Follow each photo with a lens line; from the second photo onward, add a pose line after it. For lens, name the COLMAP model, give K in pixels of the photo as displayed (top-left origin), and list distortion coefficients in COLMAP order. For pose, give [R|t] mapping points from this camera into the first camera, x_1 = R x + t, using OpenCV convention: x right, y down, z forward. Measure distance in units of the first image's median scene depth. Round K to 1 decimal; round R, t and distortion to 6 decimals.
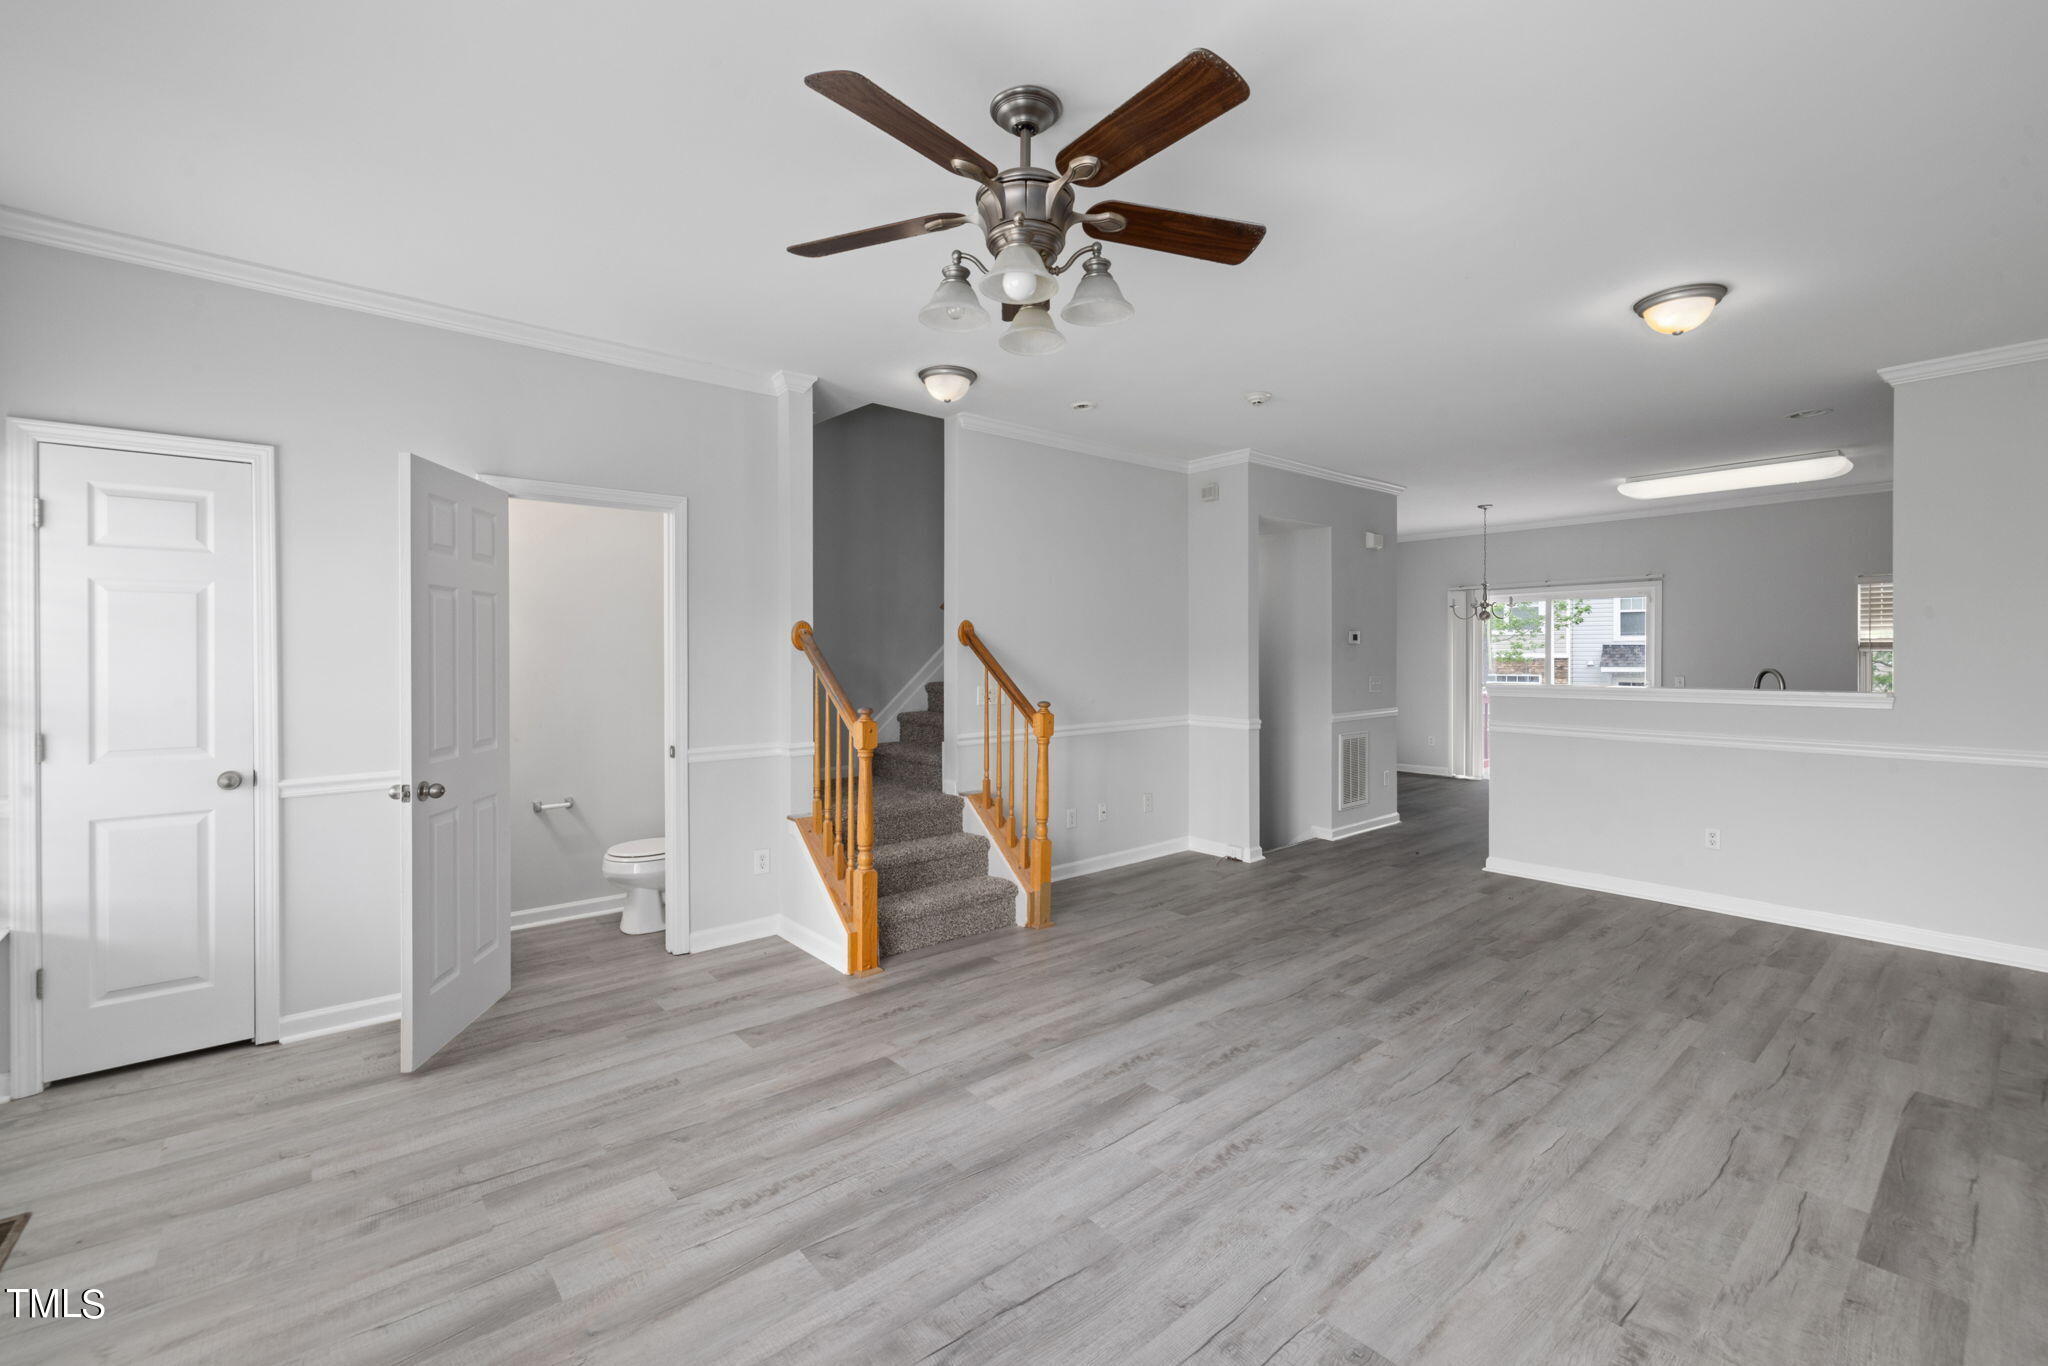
lens RADIAL K [[872.7, 0, 997.2], [0, 872.7, 647.7], [0, 0, 1]] dist [0.000690, 0.000349]
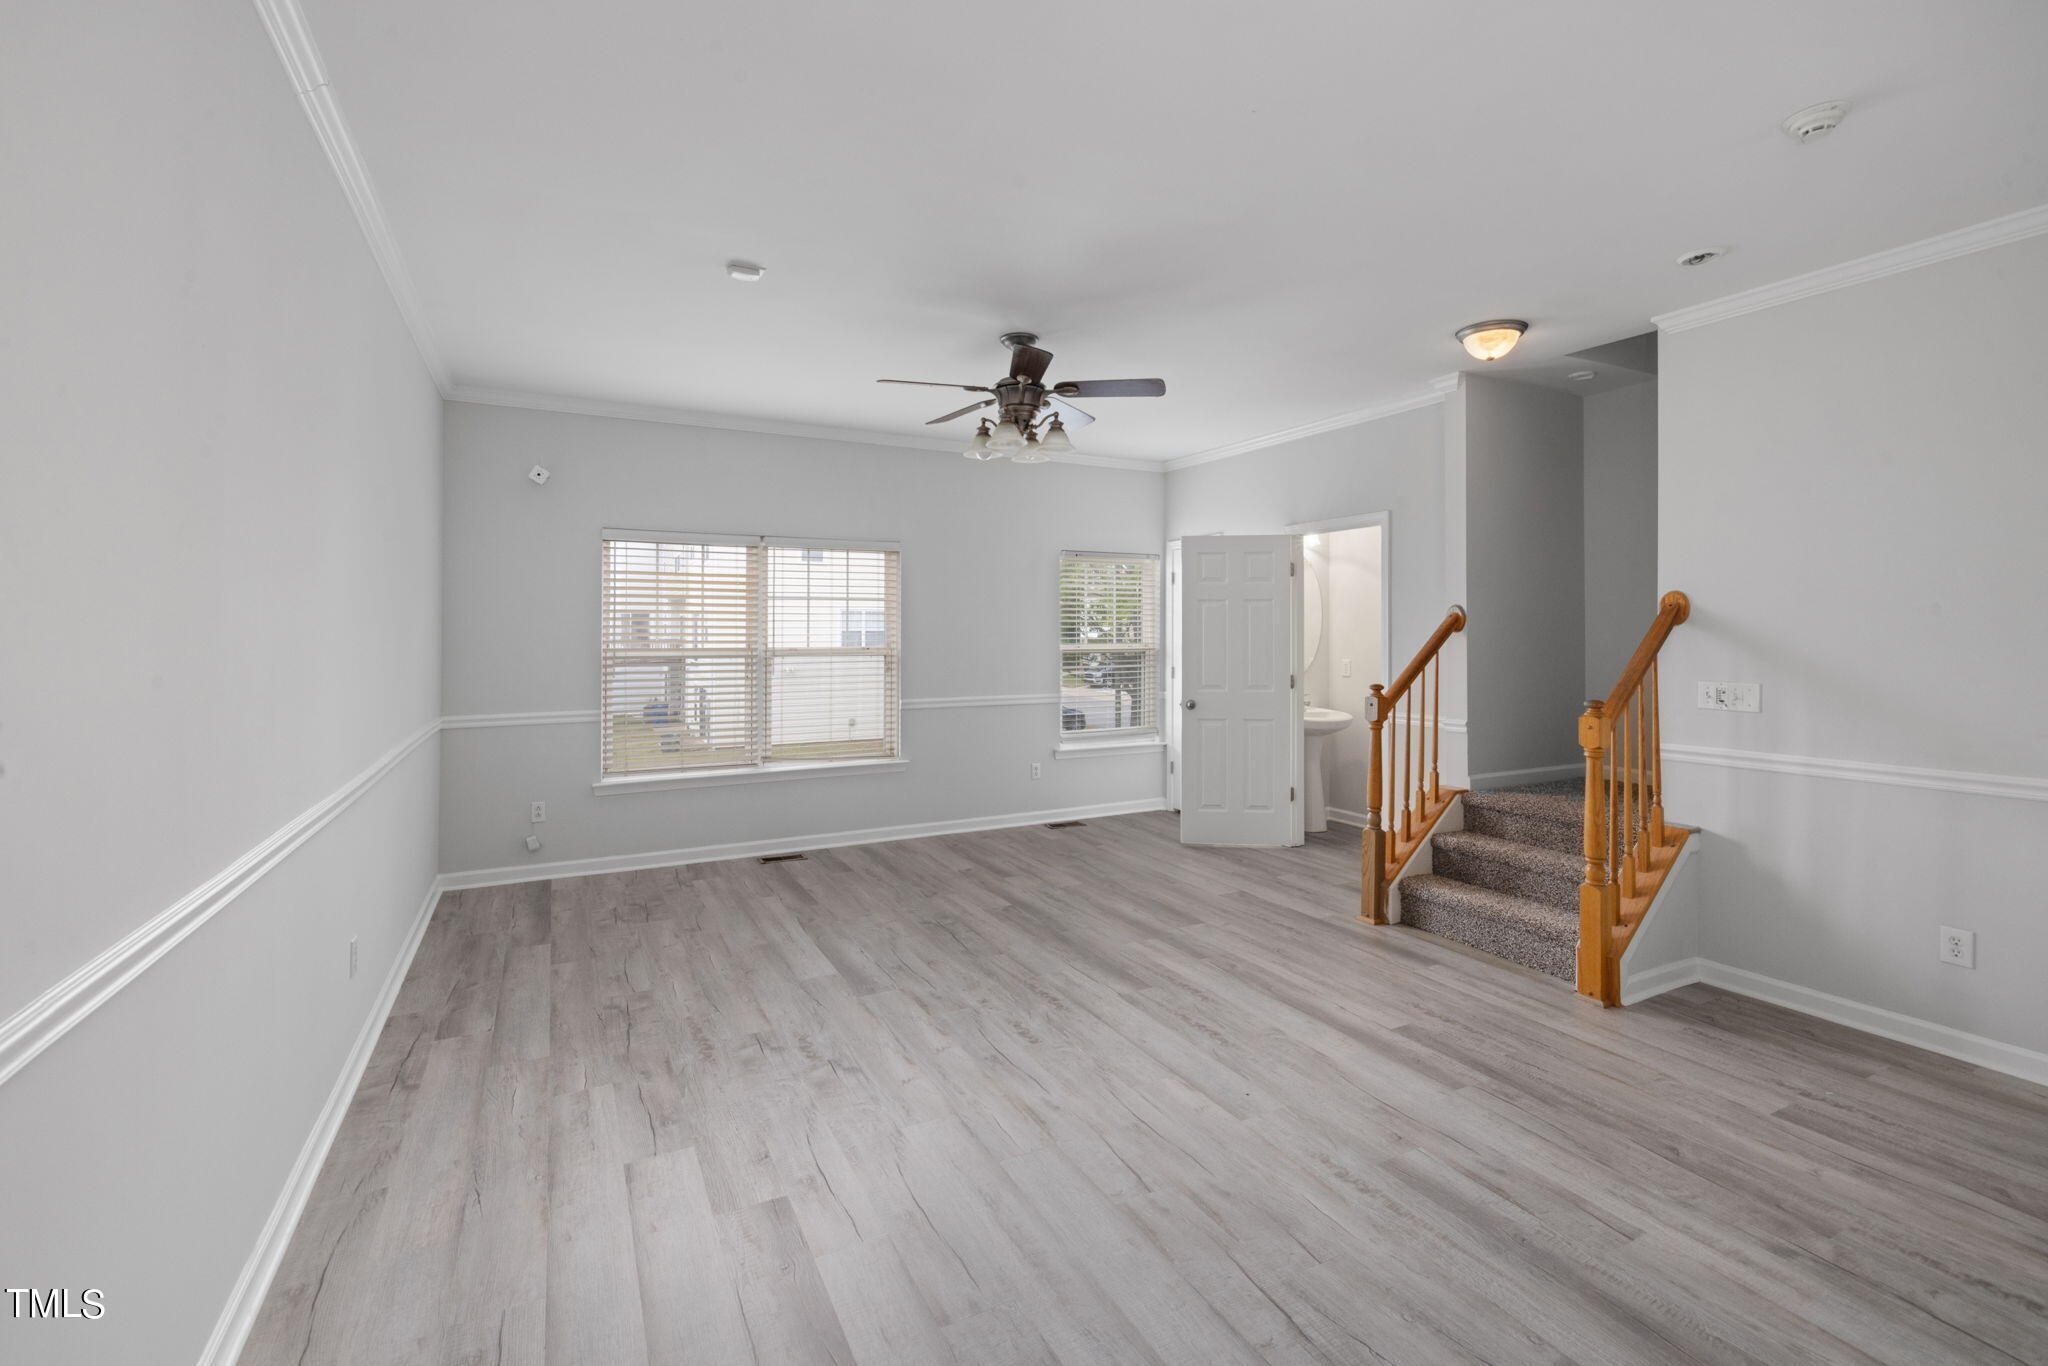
lens RADIAL K [[872.7, 0, 997.2], [0, 872.7, 647.7], [0, 0, 1]] dist [0.000690, 0.000349]
pose [[-0.226343, 0.016162, -0.973914, 1.113253], [0.008017, 0.999859, 0.014729, 0.004603], [0.974015, -0.004474, -0.226441, 0.850697]]
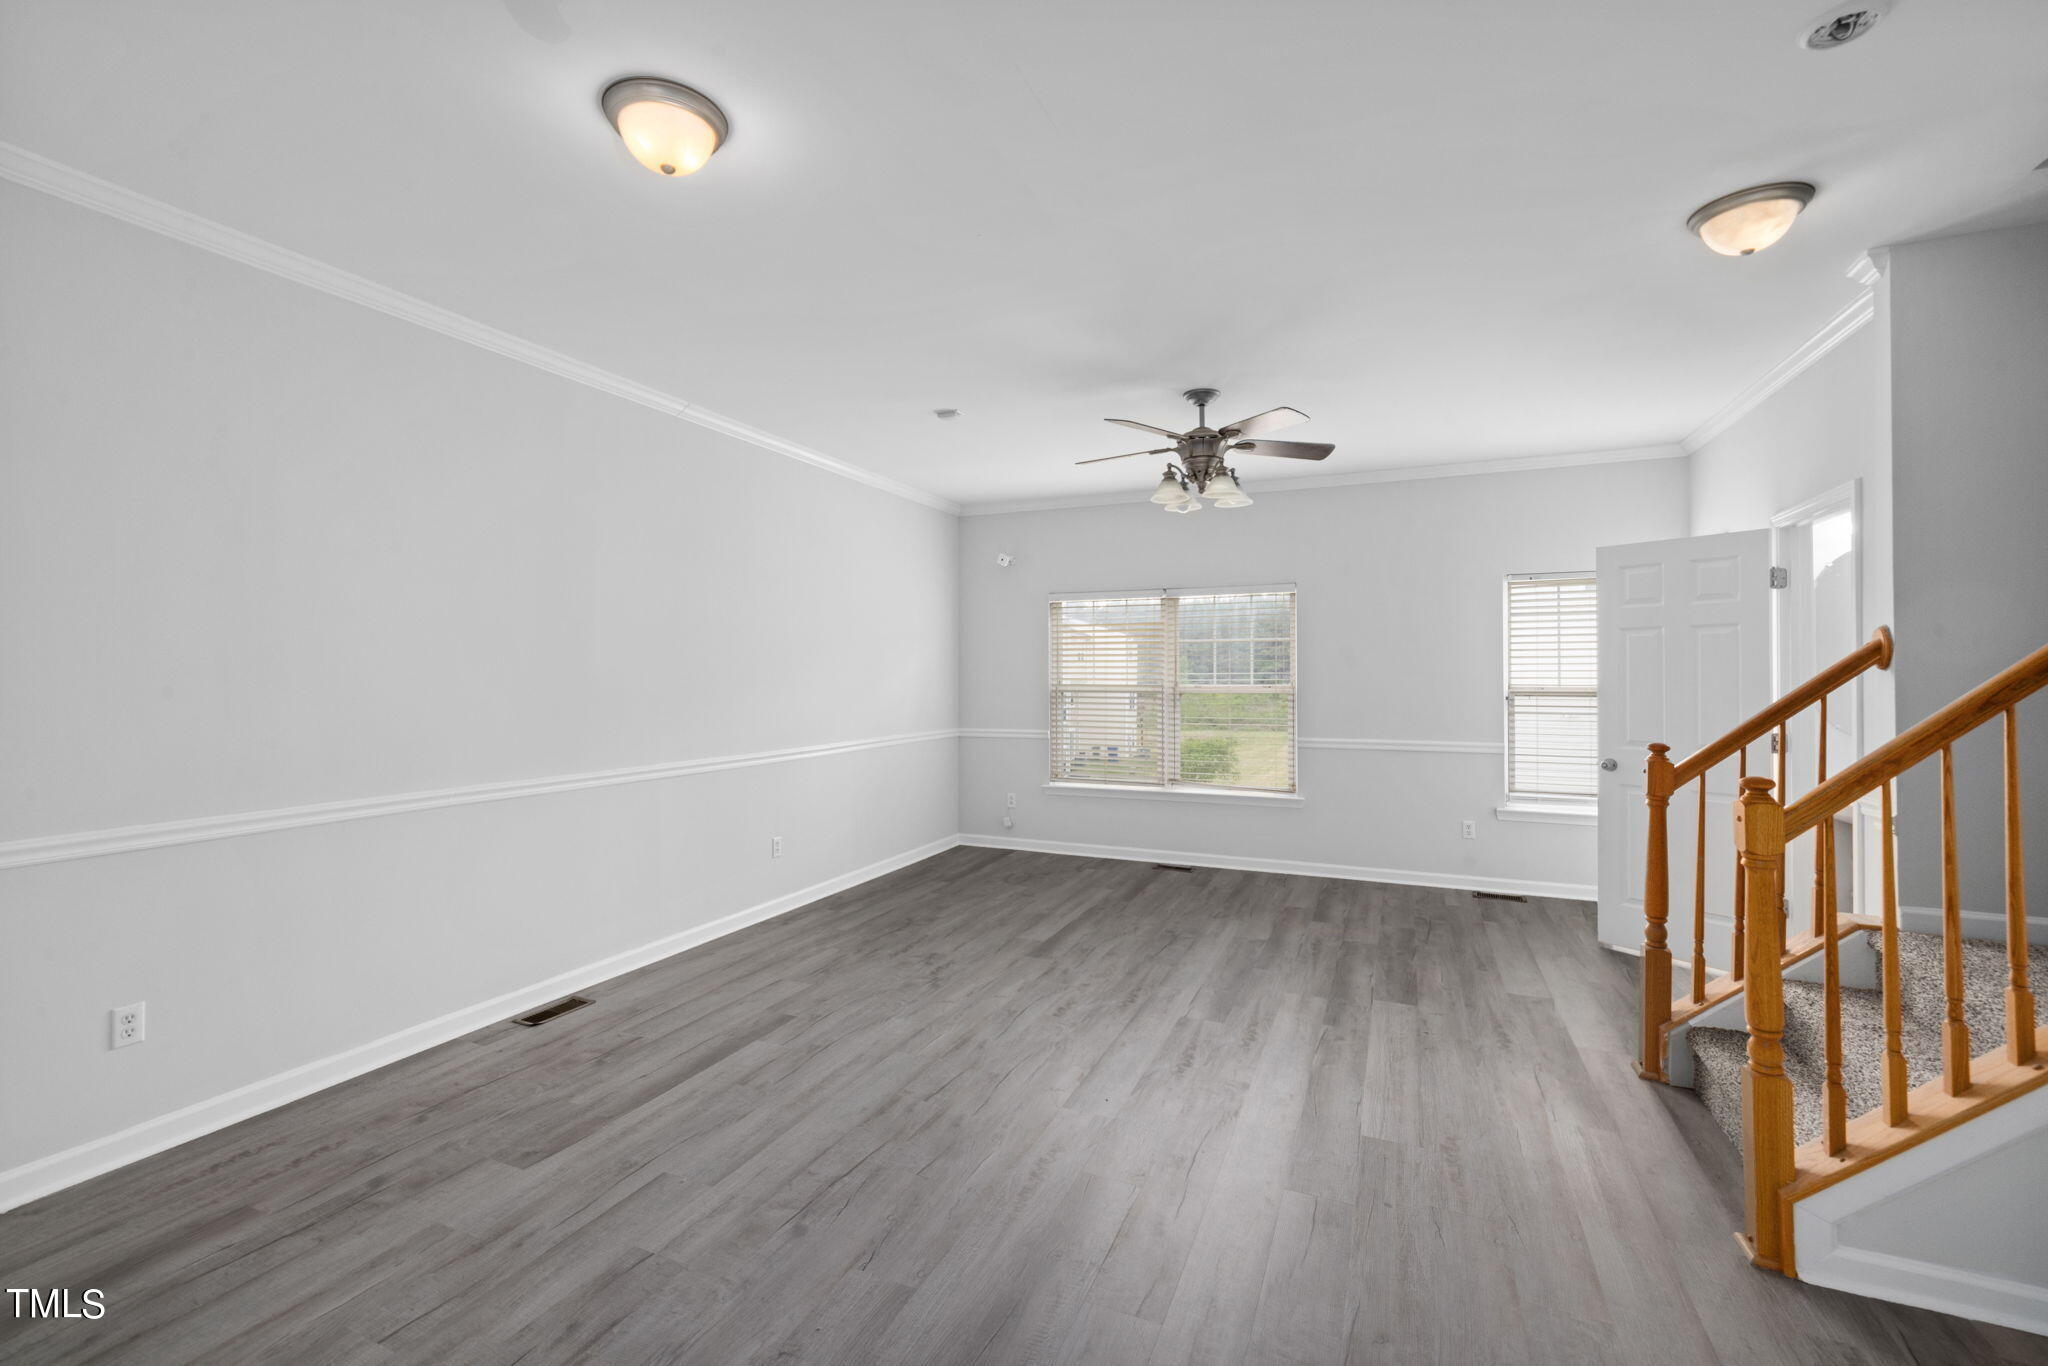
lens RADIAL K [[862.9, 0, 1010.6], [0, 862.9, 665.8], [0, 0, 1]] dist [0.000730, 0.000442]
pose [[-0.894856, -0.003087, -0.446343, 0.780759], [0.003791, 0.999887, -0.014518, 0.011011], [0.446338, -0.014684, -0.894744, 1.562227]]
